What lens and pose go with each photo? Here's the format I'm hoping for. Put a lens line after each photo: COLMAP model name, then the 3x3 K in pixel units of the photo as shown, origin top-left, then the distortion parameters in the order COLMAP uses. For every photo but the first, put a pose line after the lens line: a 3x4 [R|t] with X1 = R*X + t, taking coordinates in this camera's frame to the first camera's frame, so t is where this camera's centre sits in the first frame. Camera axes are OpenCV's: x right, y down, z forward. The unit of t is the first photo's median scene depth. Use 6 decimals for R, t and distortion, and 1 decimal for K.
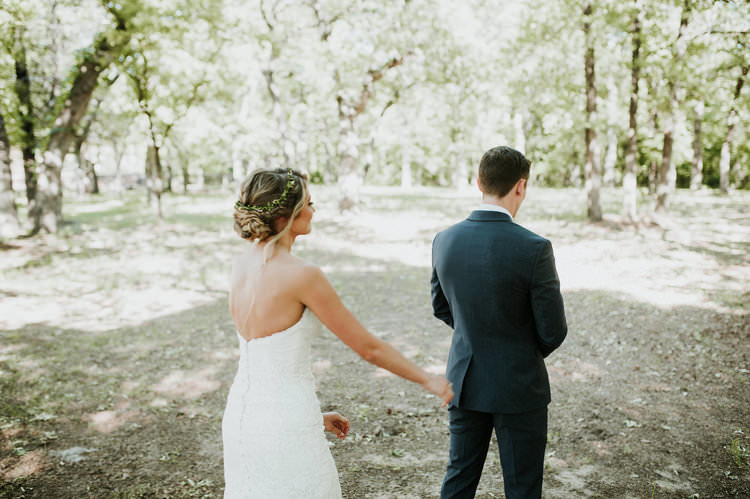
lens RADIAL K [[698.9, 0, 382.7], [0, 698.9, 245.1], [0, 0, 1]] dist [-0.031203, 0.000000]
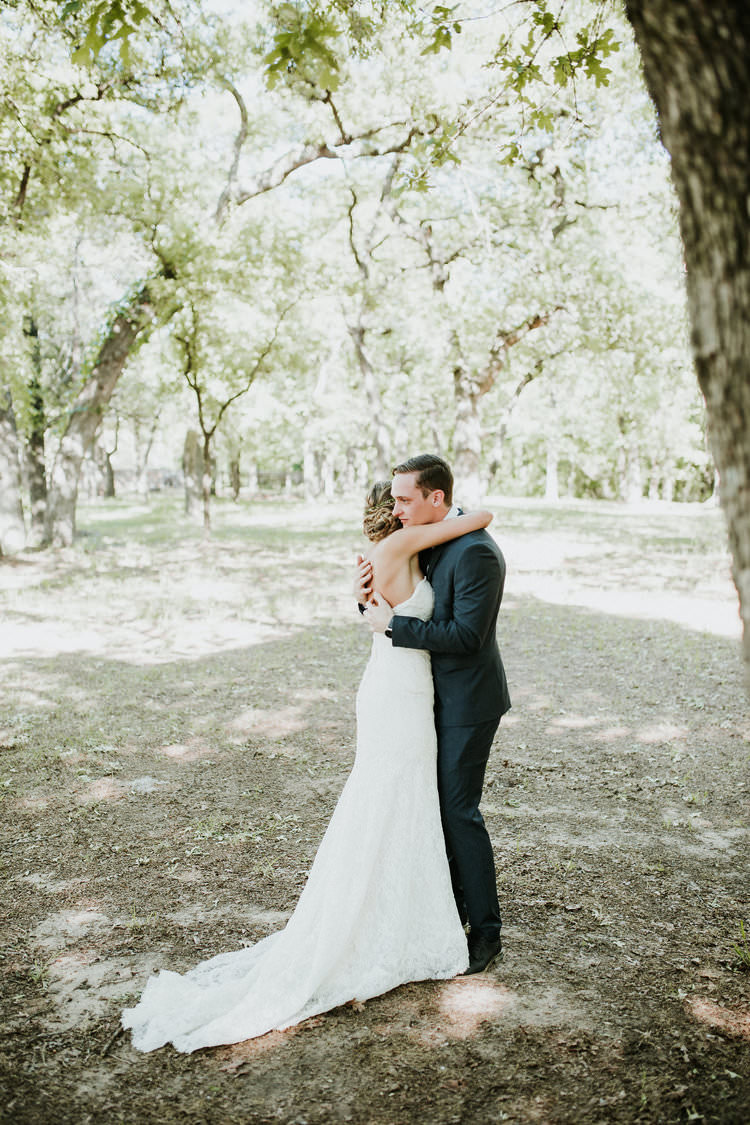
lens RADIAL K [[1048.3, 0, 388.9], [0, 1048.3, 535.8], [0, 0, 1]] dist [-0.031203, 0.000000]
pose [[0.992186, 0.029491, -0.121234, 0.004077], [-0.034892, 0.998480, -0.042672, 0.007382], [0.119792, 0.046569, 0.991706, -0.073007]]
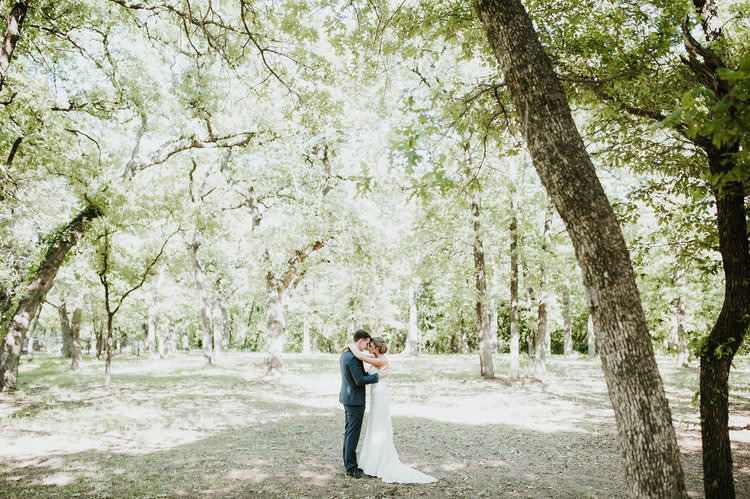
lens RADIAL K [[698.9, 0, 374.7], [0, 698.9, 252.5], [0, 0, 1]] dist [-0.031203, 0.000000]
pose [[0.988720, 0.023800, 0.147870, -0.076507], [0.010005, 0.974593, -0.223761, 0.021328], [-0.149439, 0.222717, 0.963361, -0.191023]]
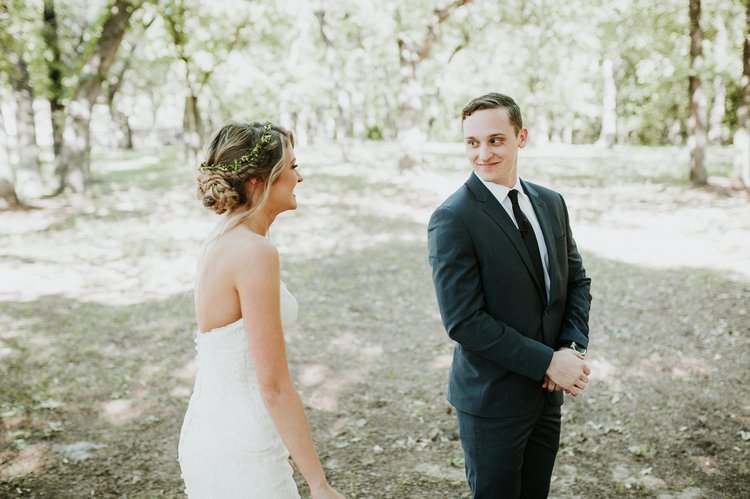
lens RADIAL K [[790.4, 0, 383.4], [0, 790.4, 217.1], [0, 0, 1]] dist [-0.034887, 0.000000]
pose [[0.996502, 0.013131, -0.082535, 0.001666], [-0.012351, 0.999874, 0.009946, -0.000638], [0.082655, -0.008892, 0.996539, 0.015109]]
